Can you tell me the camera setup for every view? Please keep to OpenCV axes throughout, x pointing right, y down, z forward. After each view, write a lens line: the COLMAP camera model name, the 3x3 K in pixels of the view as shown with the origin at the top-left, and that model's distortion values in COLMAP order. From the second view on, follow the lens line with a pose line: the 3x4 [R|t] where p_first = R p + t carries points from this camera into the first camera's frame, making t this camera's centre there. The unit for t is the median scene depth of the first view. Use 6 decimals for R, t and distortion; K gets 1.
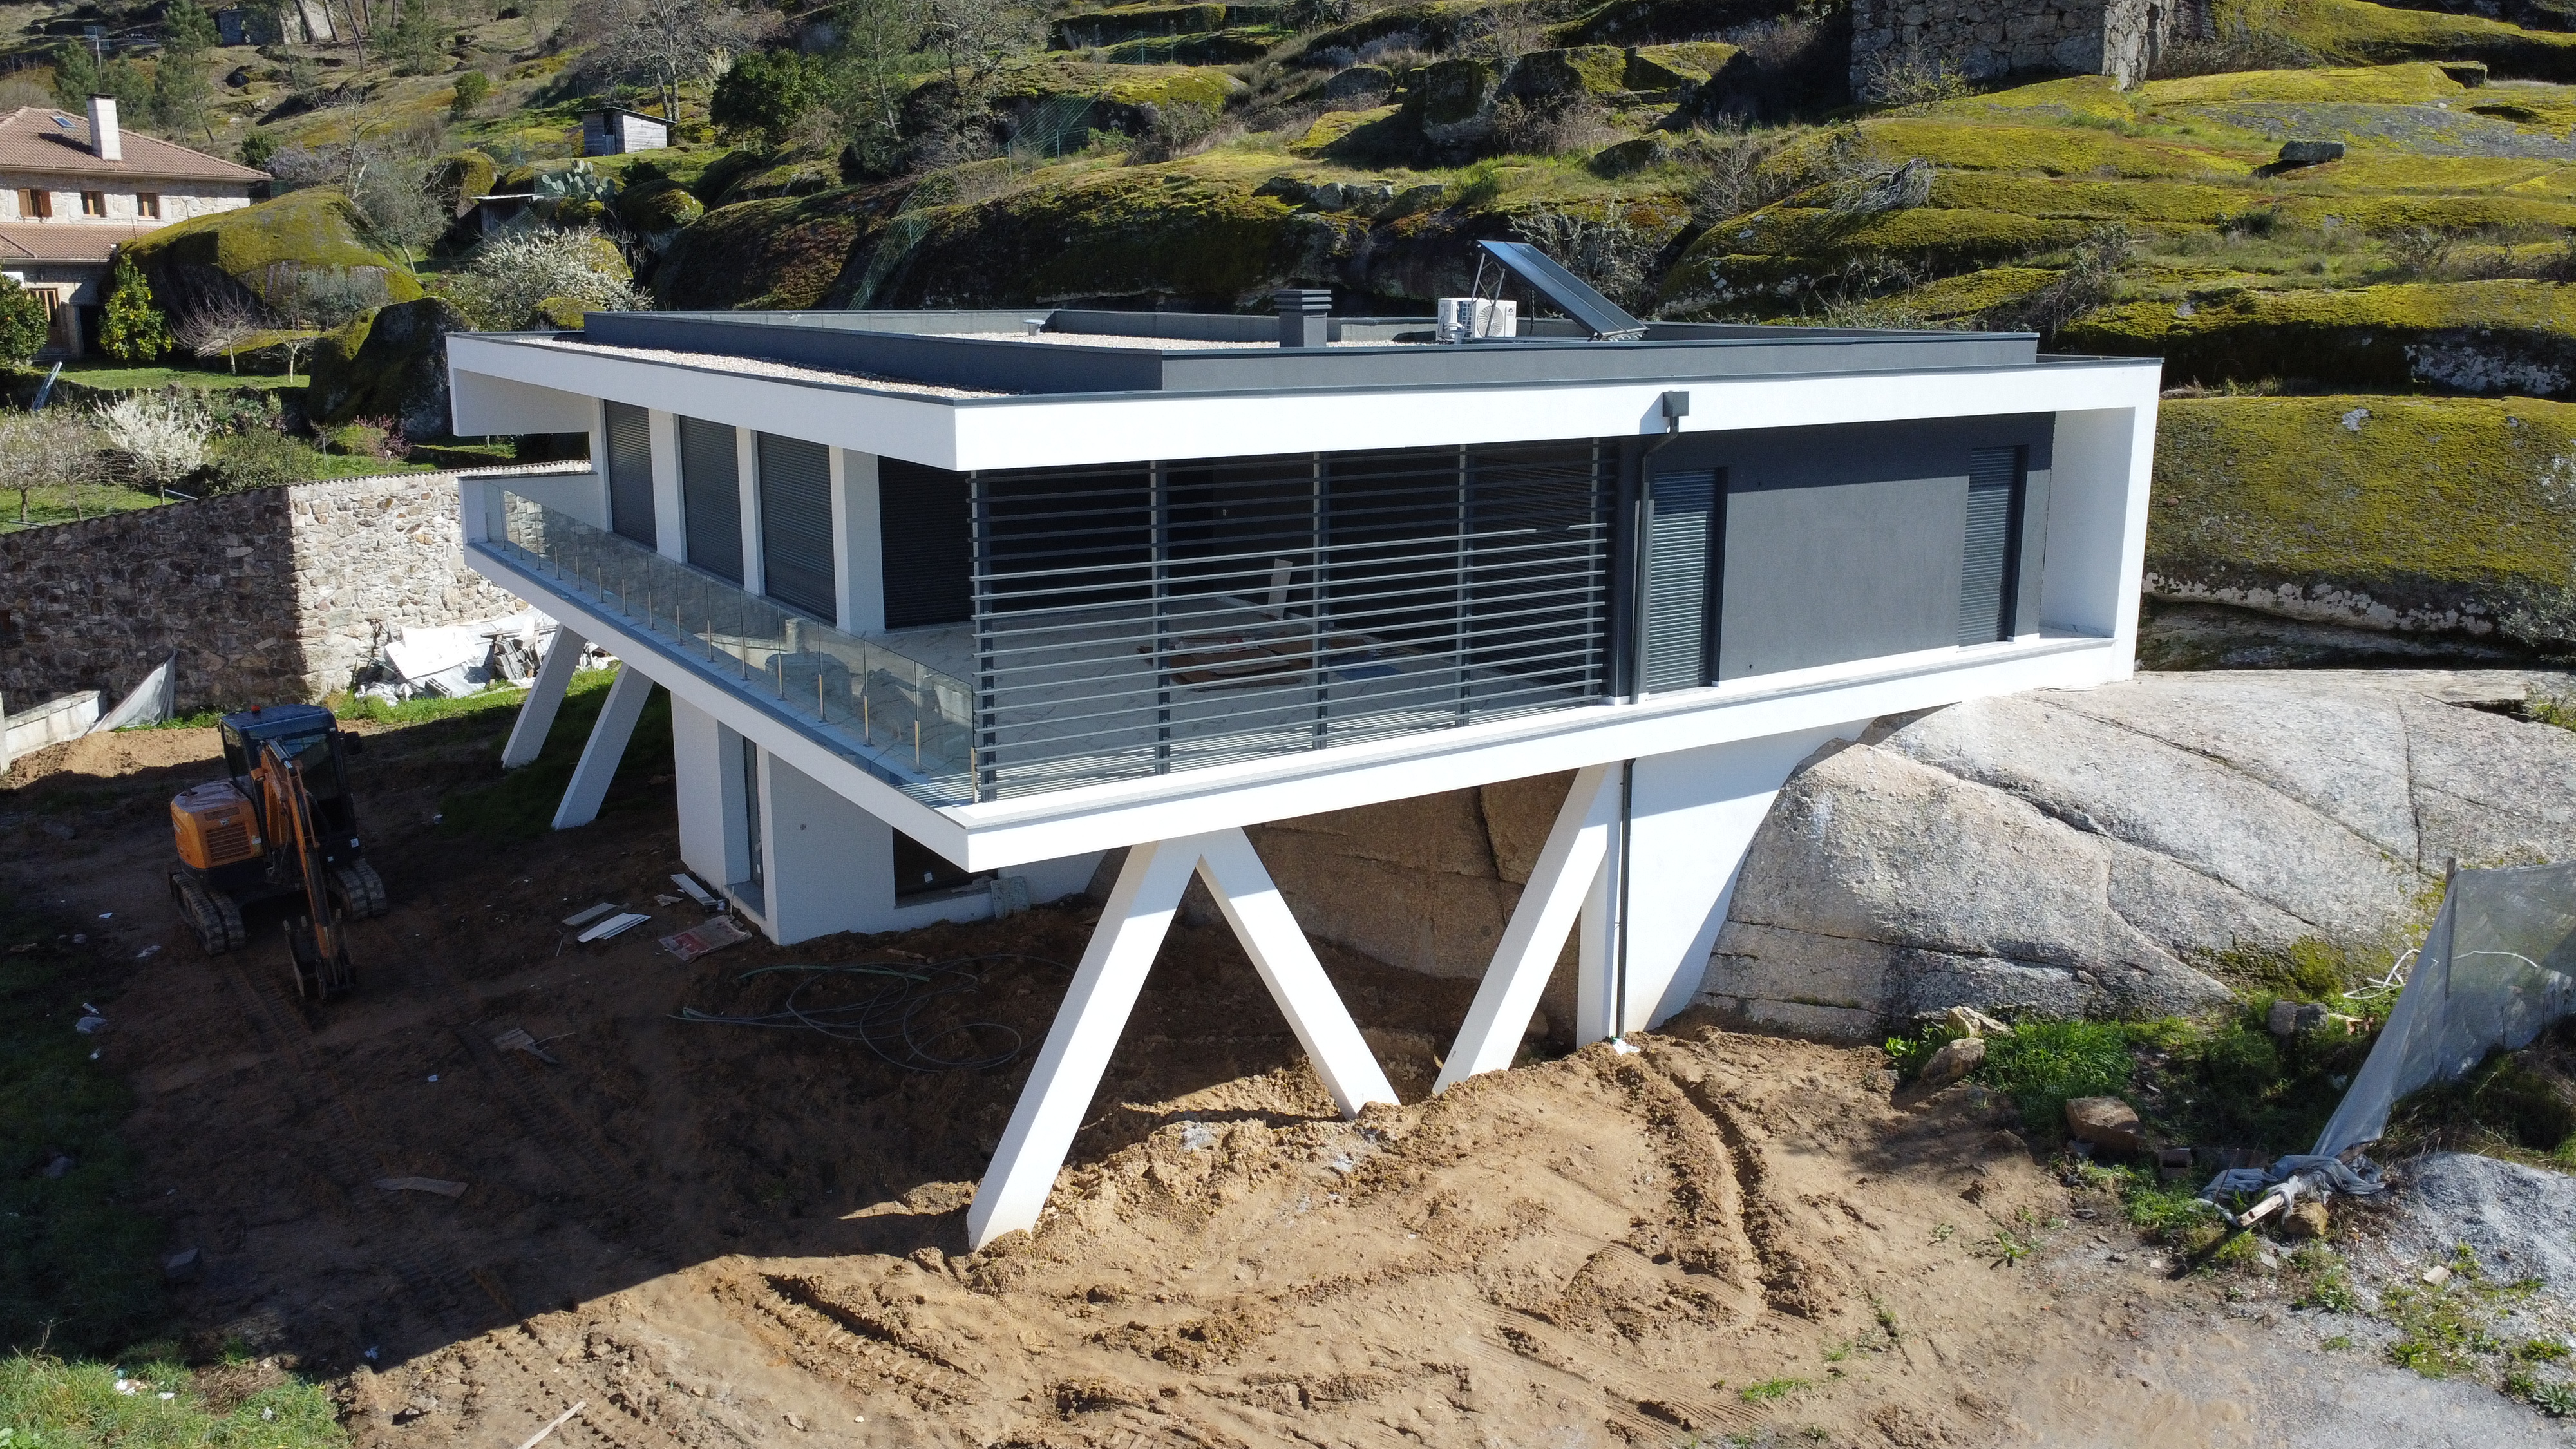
lens RADIAL K [[1914.6, 0, 1298.0], [0, 1914.6, 670.5], [0, 0, 1]] dist [0.013637, -0.009050]
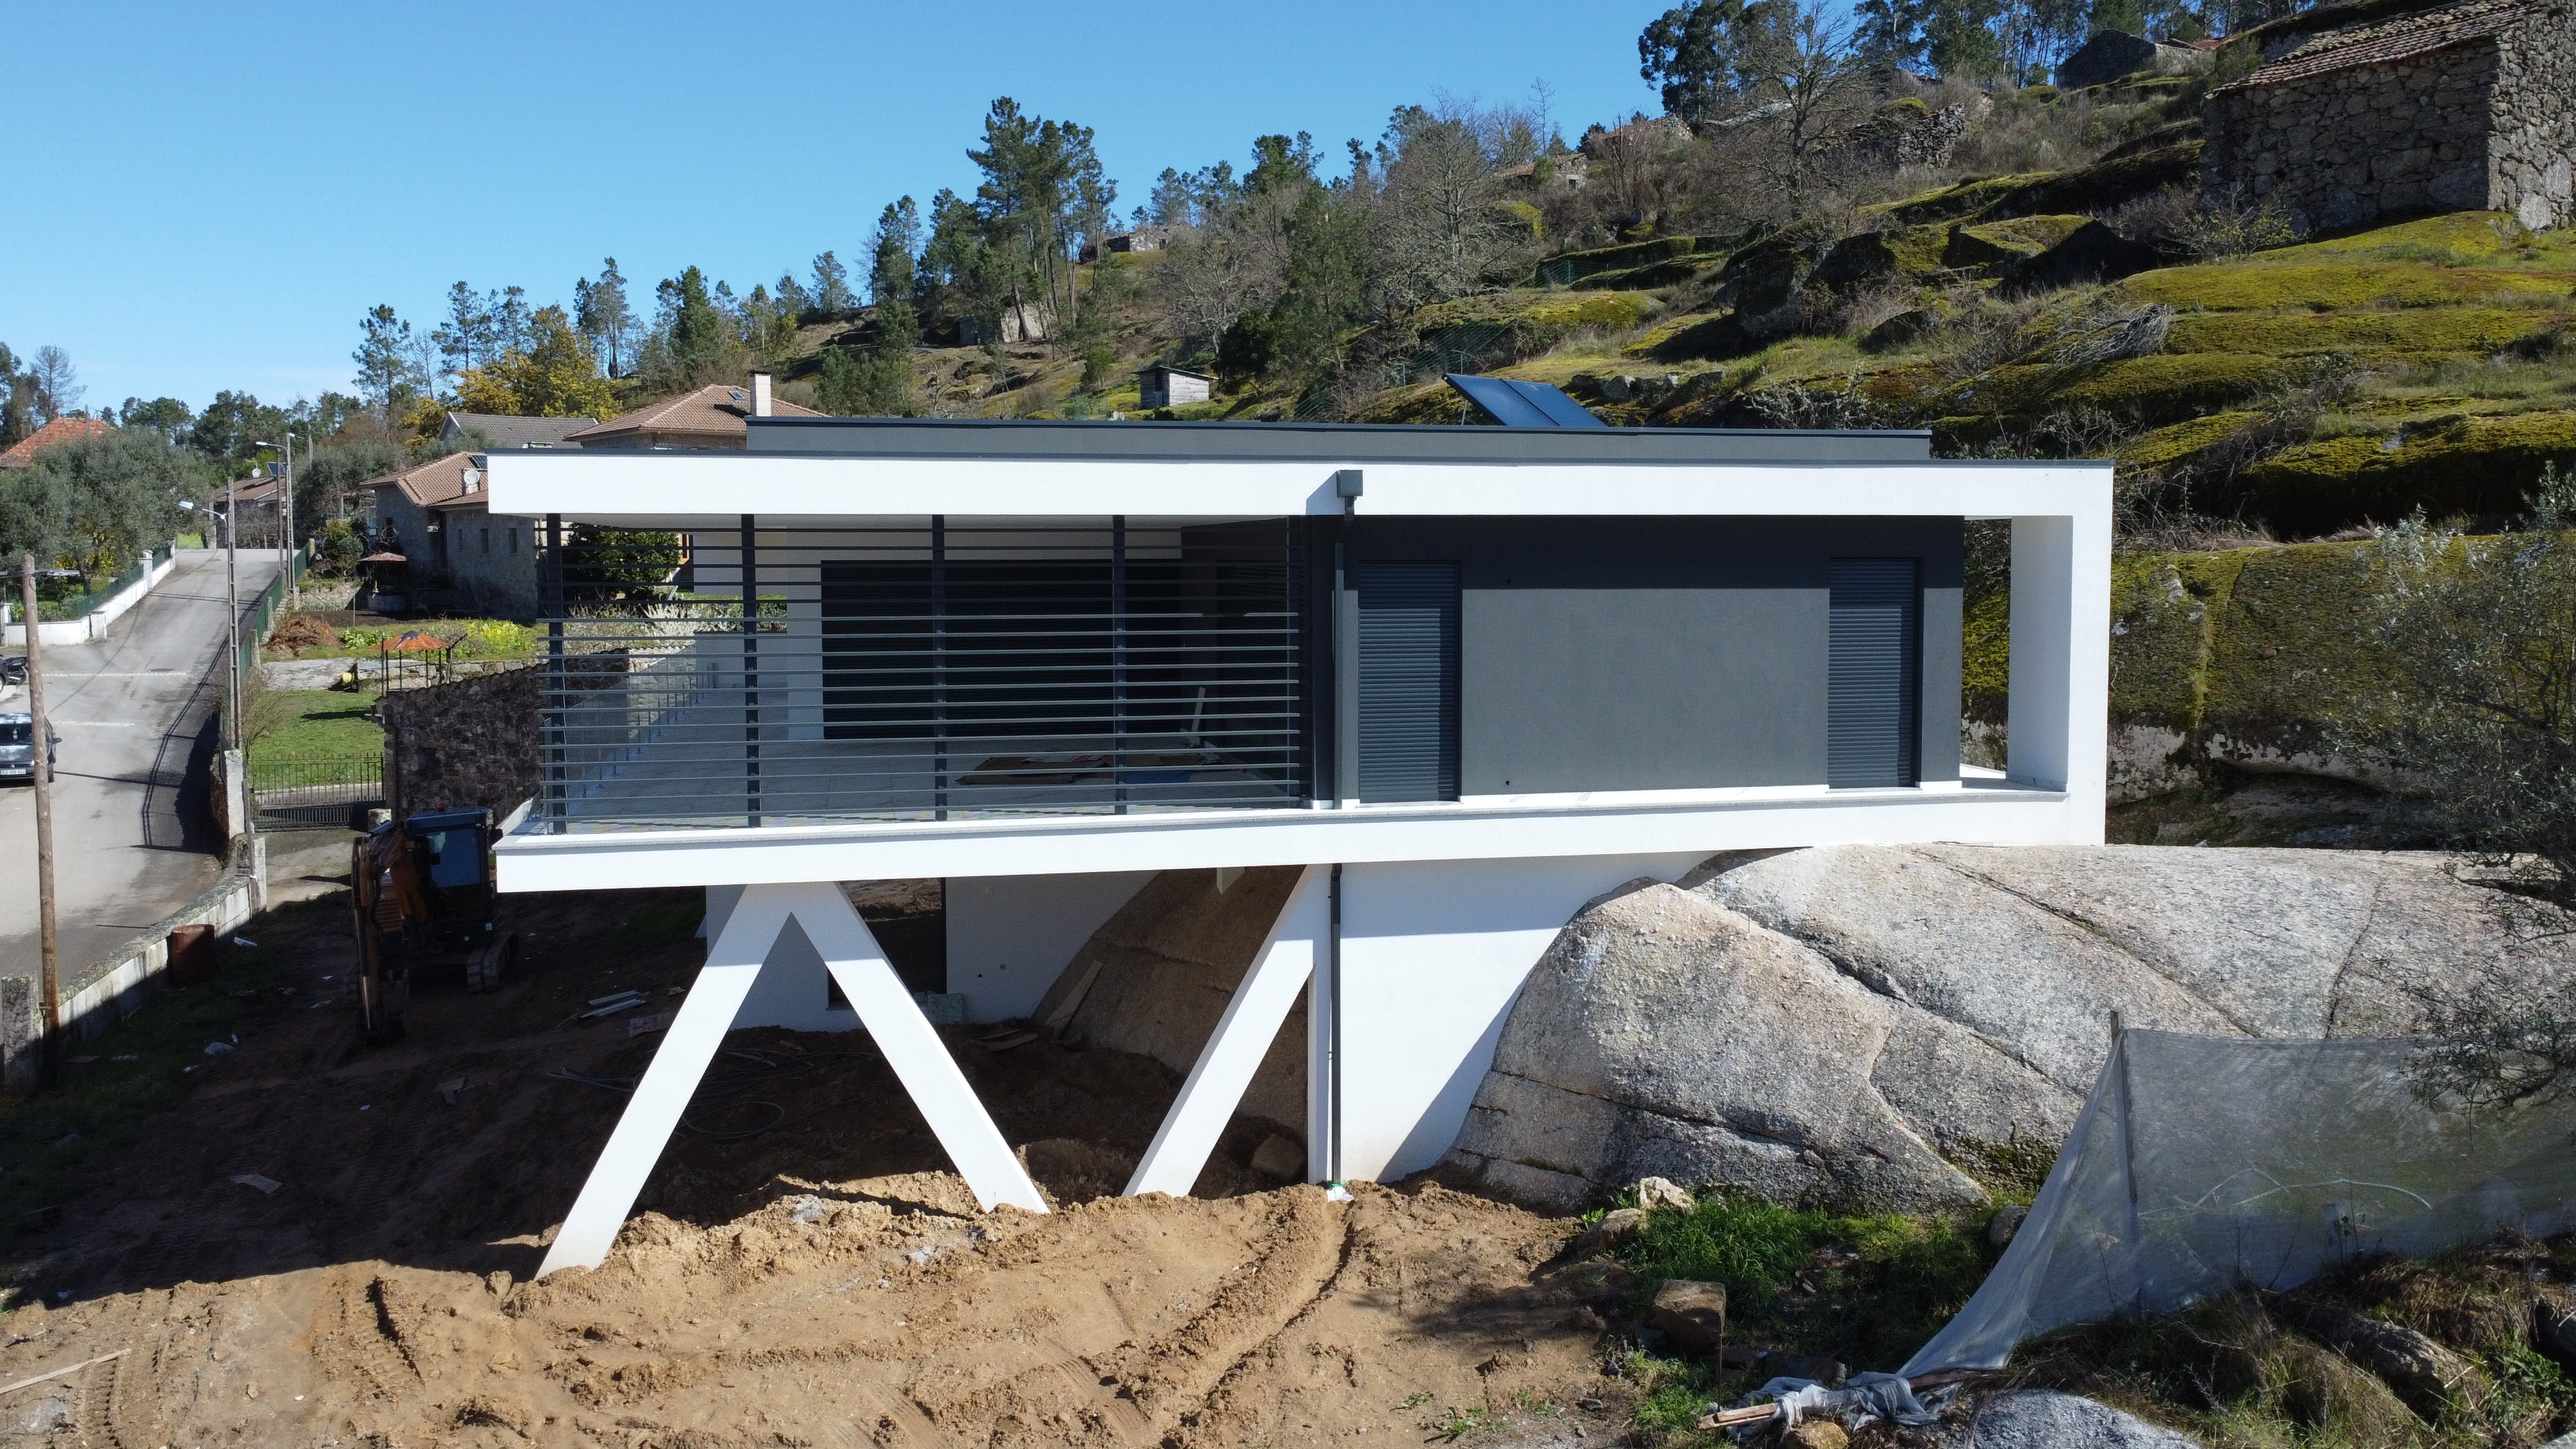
lens RADIAL K [[1914.6, 0, 1298.0], [0, 1914.6, 670.5], [0, 0, 1]] dist [0.013637, -0.009050]
pose [[0.933145, 0.016014, -0.359143, 0.354330], [-0.066315, 0.989531, -0.128182, 0.051470], [0.353331, 0.143429, 0.924438, 0.089717]]
